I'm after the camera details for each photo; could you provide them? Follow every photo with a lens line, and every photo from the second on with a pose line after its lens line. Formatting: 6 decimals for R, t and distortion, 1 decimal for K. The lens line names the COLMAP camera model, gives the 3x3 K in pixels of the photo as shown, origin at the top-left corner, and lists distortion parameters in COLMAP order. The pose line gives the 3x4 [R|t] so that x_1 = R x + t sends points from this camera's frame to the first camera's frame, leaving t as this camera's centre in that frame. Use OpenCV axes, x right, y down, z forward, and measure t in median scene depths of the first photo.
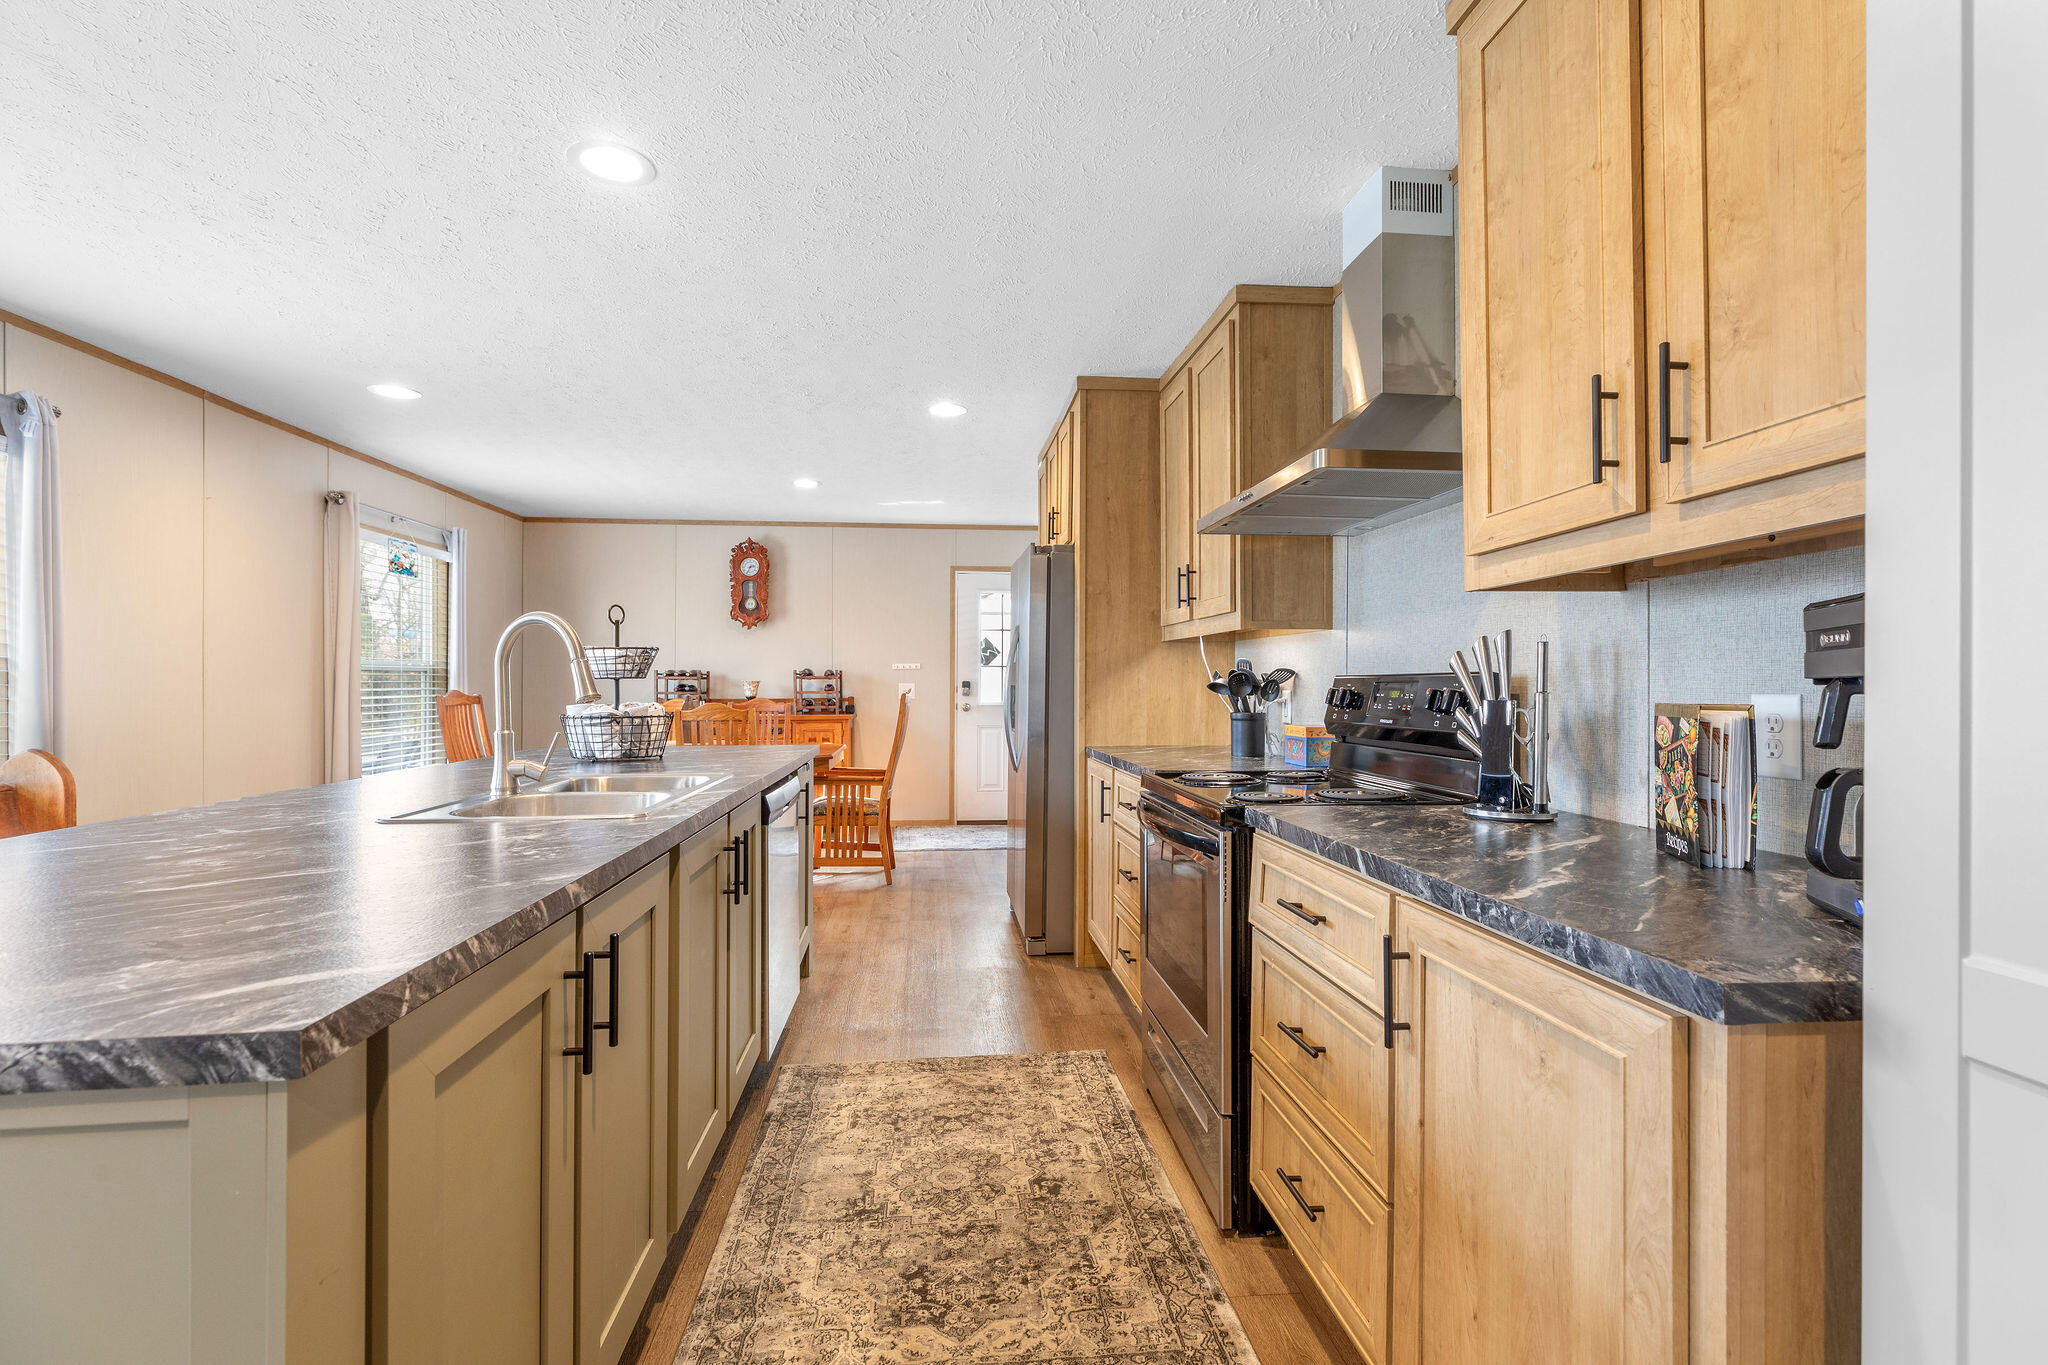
lens RADIAL K [[925.8, 0, 1024.0], [0, 925.8, 682.5], [0, 0, 1]] dist [0.001072, -0.000787]
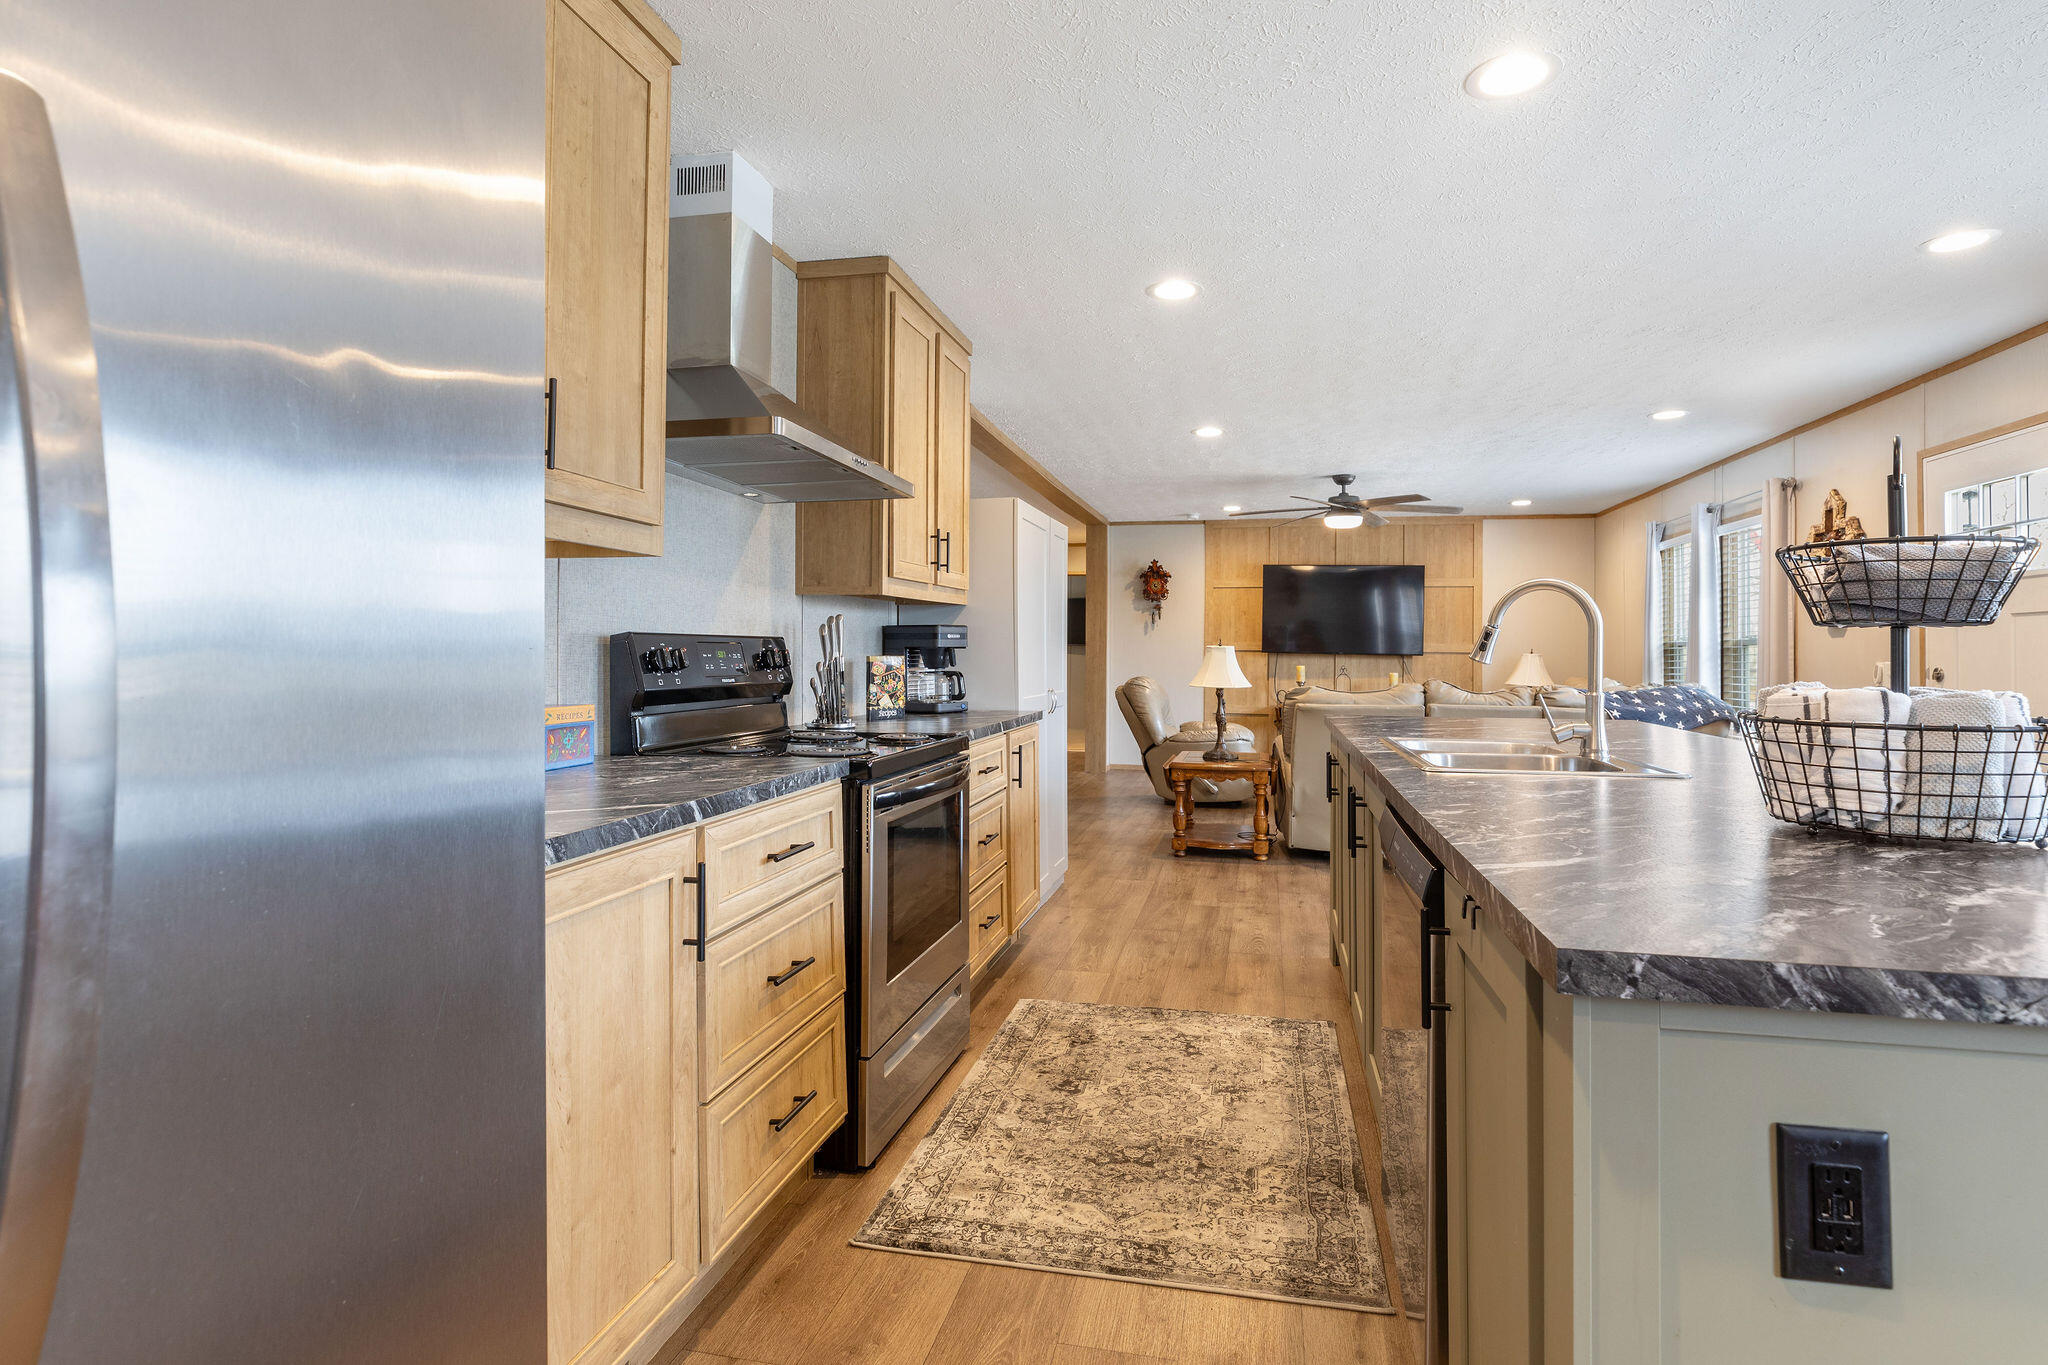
lens RADIAL K [[1022.7, 0, 1034.2], [0, 1022.7, 633.7], [0, 0, 1]] dist [-0.000242, 0.000184]
pose [[-0.947116, 0.003429, 0.320873, -0.241935], [-0.004163, 0.999727, -0.022971, 0.011452], [-0.320865, -0.023092, -0.946844, 1.586683]]
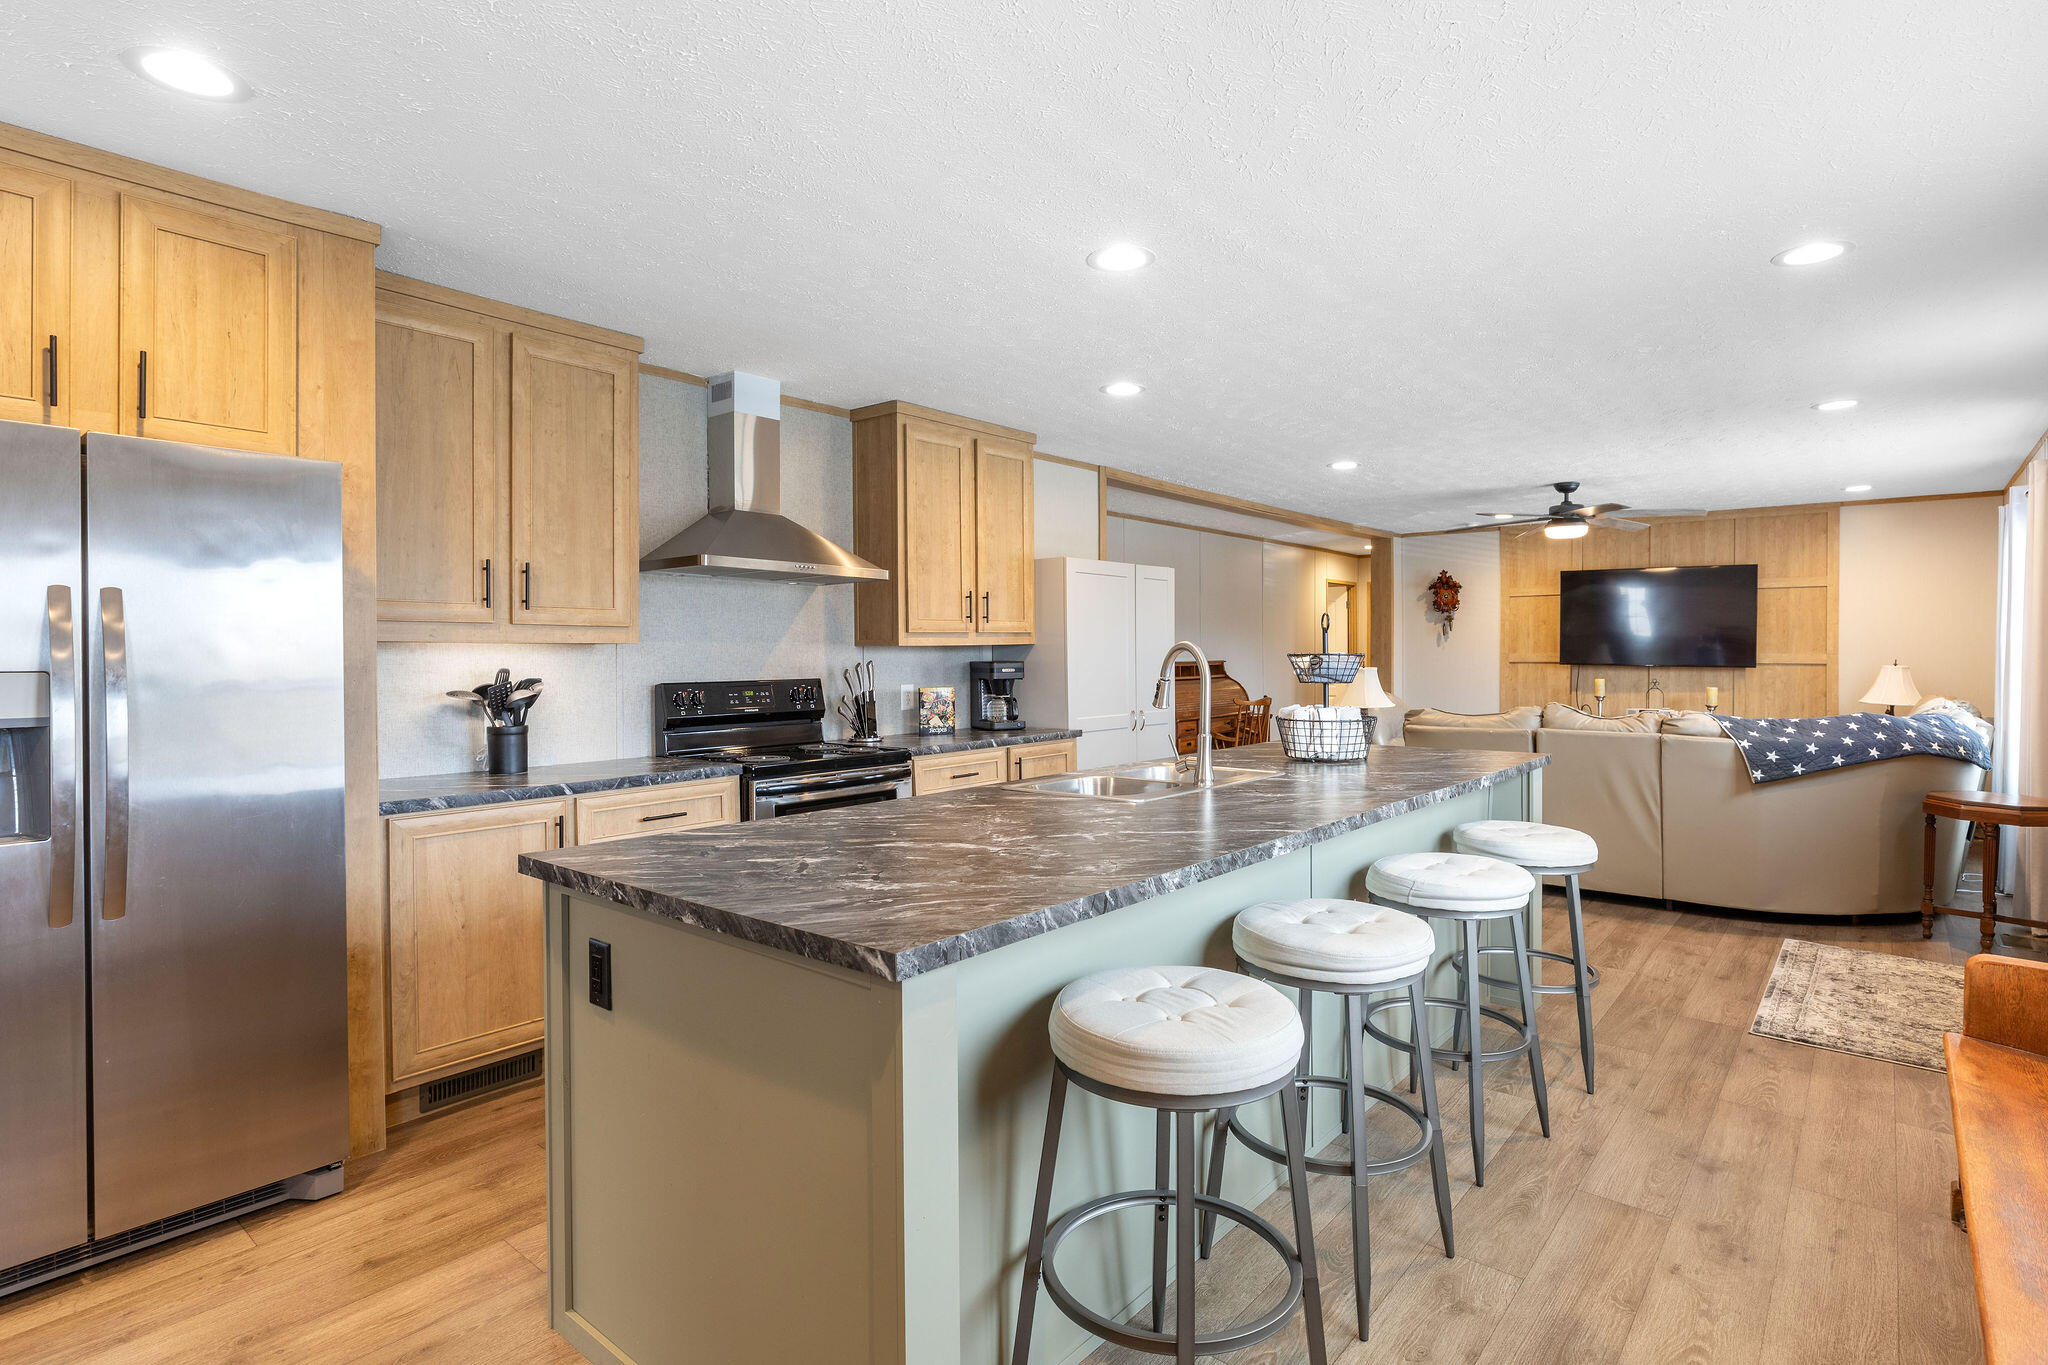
lens RADIAL K [[1000.5, 0, 1021.9], [0, 1000.5, 658.3], [0, 0, 1]] dist [-0.016043, 0.000243]
pose [[-0.683966, 0.000979, 0.729513, -0.959137], [0.004392, 0.999987, 0.002776, -0.041045], [-0.729501, 0.005103, -0.683961, 1.480523]]
